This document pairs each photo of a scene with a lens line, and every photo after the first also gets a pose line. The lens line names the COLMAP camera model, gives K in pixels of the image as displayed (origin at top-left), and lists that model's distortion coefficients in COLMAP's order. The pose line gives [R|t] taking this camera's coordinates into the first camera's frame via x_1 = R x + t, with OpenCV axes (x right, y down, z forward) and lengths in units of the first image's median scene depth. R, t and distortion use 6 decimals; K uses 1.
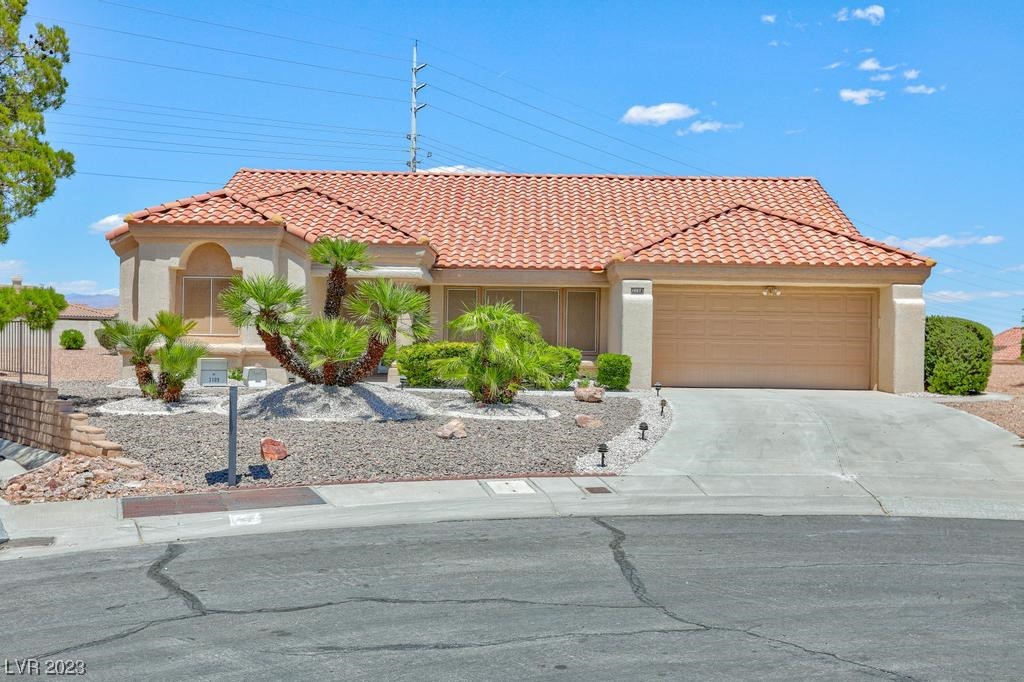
lens RADIAL K [[996.9, 0, 511.4], [0, 996.9, 340.3], [0, 0, 1]] dist [-0.006223, 0.000000]
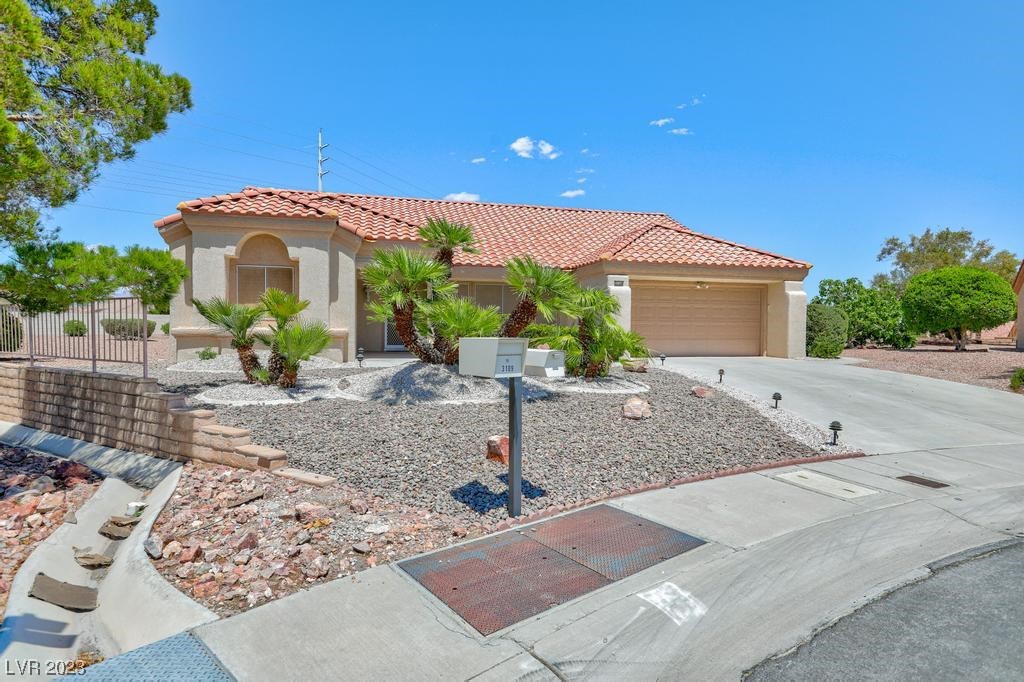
lens RADIAL K [[576.5, 0, 512.7], [0, 576.5, 339.3], [0, 0, 1]] dist [0.008511, 0.000404]
pose [[0.964509, -0.014408, 0.263658, -0.206205], [0.009136, 0.999733, 0.021209, 0.005567], [-0.263893, -0.018047, 0.964383, 0.316532]]
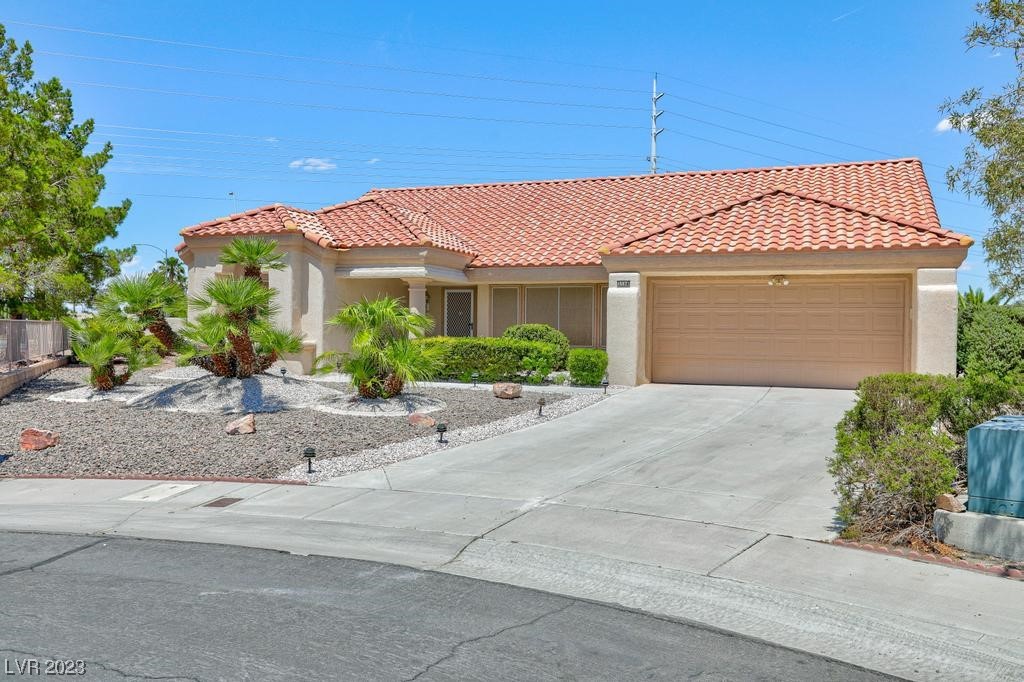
lens RADIAL K [[826.0, 0, 511.7], [0, 826.0, 342.4], [0, 0, 1]] dist [0.022264, -0.000232]
pose [[0.939214, -0.000488, -0.343333, 0.302559], [0.002770, 0.999977, 0.006155, 0.002092], [0.343322, -0.006732, 0.939194, 0.208287]]
